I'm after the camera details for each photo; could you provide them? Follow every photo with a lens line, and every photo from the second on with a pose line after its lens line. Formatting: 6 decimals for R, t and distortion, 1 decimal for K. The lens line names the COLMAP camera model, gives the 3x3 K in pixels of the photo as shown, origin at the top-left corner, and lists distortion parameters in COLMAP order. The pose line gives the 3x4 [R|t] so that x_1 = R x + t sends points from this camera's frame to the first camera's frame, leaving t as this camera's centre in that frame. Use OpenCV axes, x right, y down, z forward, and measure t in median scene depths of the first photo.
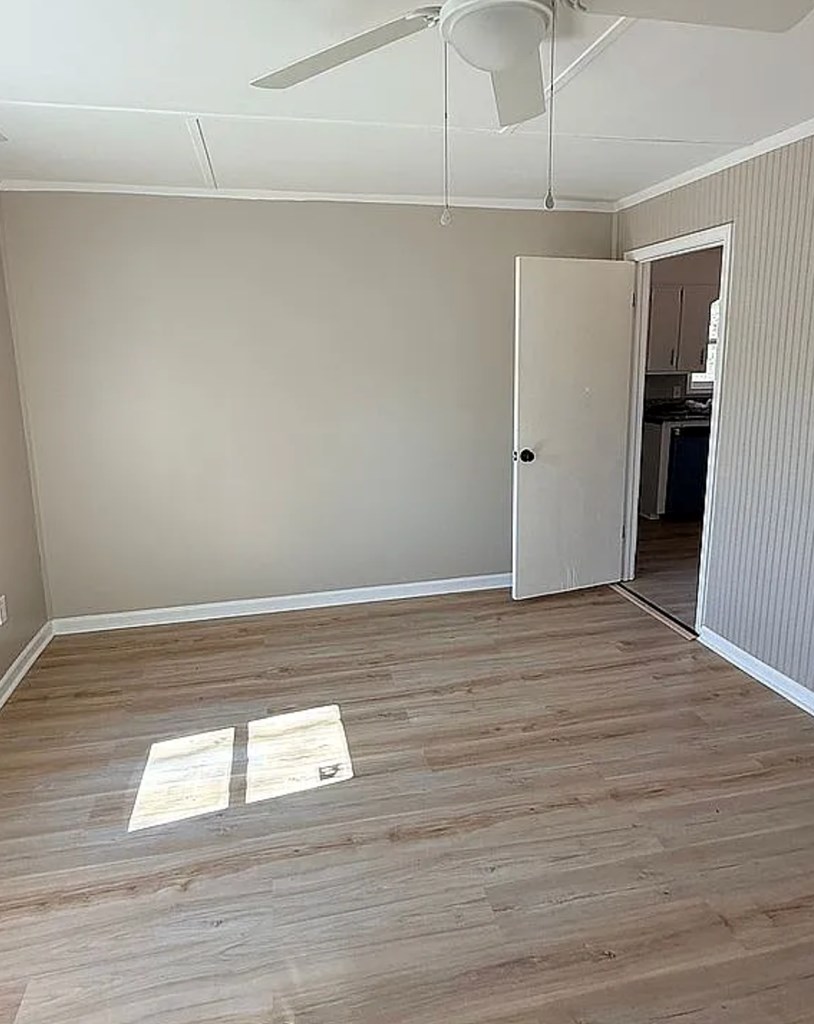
lens RADIAL K [[651.2, 0, 414.9], [0, 651.2, 461.9], [0, 0, 1]] dist [0.007671, 0.003136]
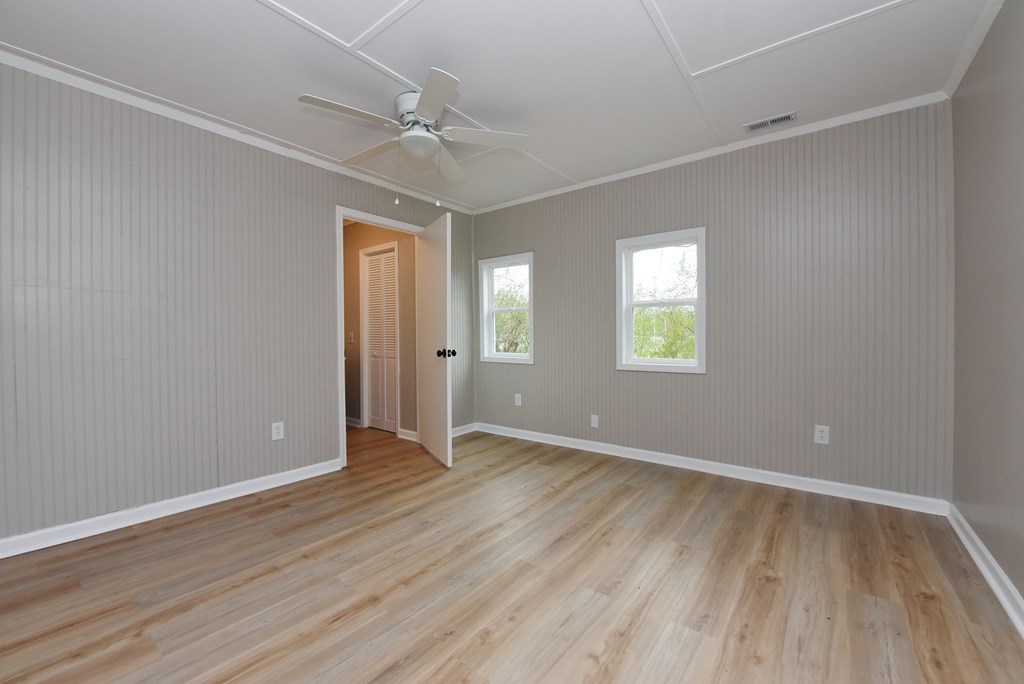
lens RADIAL K [[405.2, 0, 513.2], [0, 405.2, 336.3], [0, 0, 1]] dist [-0.001872, -0.005907]
pose [[-0.770622, 0.027243, -0.636709, 0.431518], [-0.085918, 0.985524, 0.146156, -0.051402], [0.631474, 0.167336, -0.757126, 1.245695]]
